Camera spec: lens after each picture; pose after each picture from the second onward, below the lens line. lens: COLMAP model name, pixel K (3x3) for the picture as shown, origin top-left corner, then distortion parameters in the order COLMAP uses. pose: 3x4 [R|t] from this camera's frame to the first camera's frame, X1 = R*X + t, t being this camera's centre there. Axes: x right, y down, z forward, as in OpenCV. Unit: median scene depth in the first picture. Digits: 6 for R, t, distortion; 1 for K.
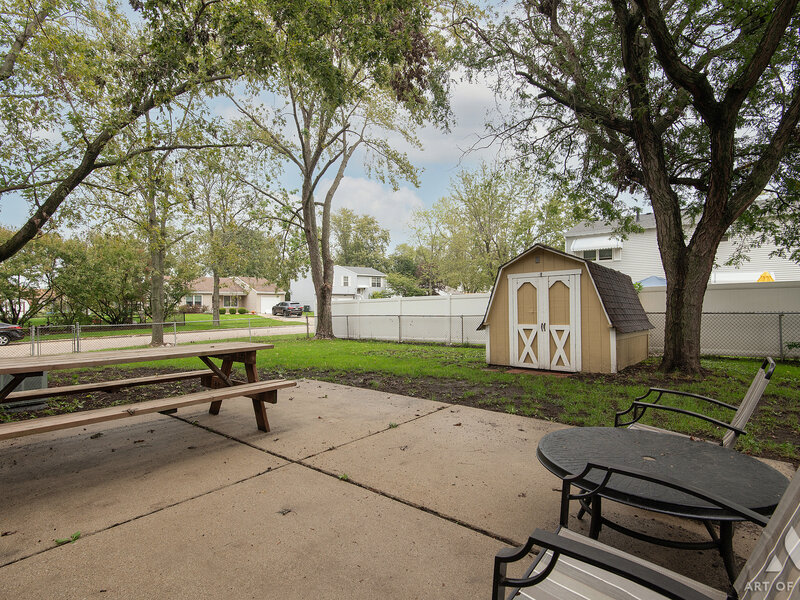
lens RADIAL K [[398.9, 0, 400.4], [0, 398.9, 301.4], [0, 0, 1]] dist [0.004310, -0.006157]
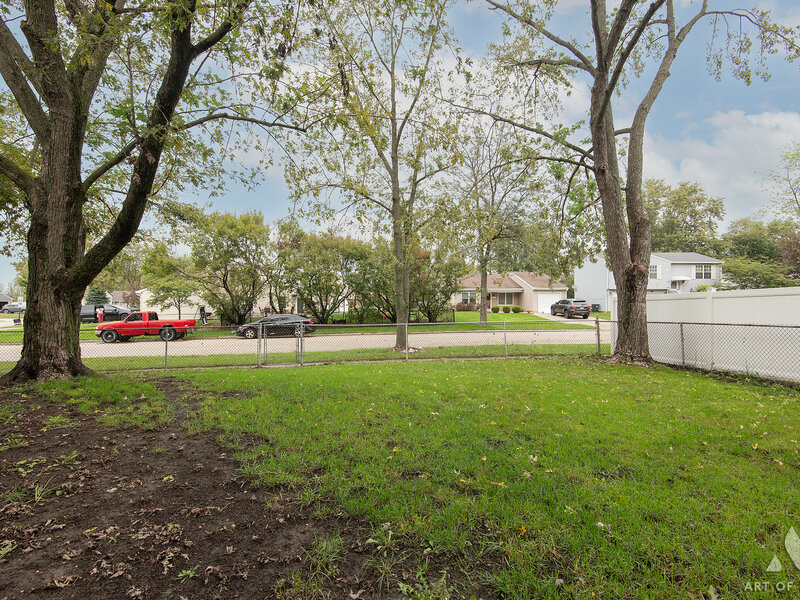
lens RADIAL K [[398.9, 0, 395.1], [0, 398.9, 306.4], [0, 0, 1]] dist [0.004310, -0.006157]
pose [[0.767730, 0.010542, -0.640687, -0.040007], [-0.000285, 0.999870, 0.016110, 0.003029], [0.640773, -0.012185, 0.767633, 0.164370]]
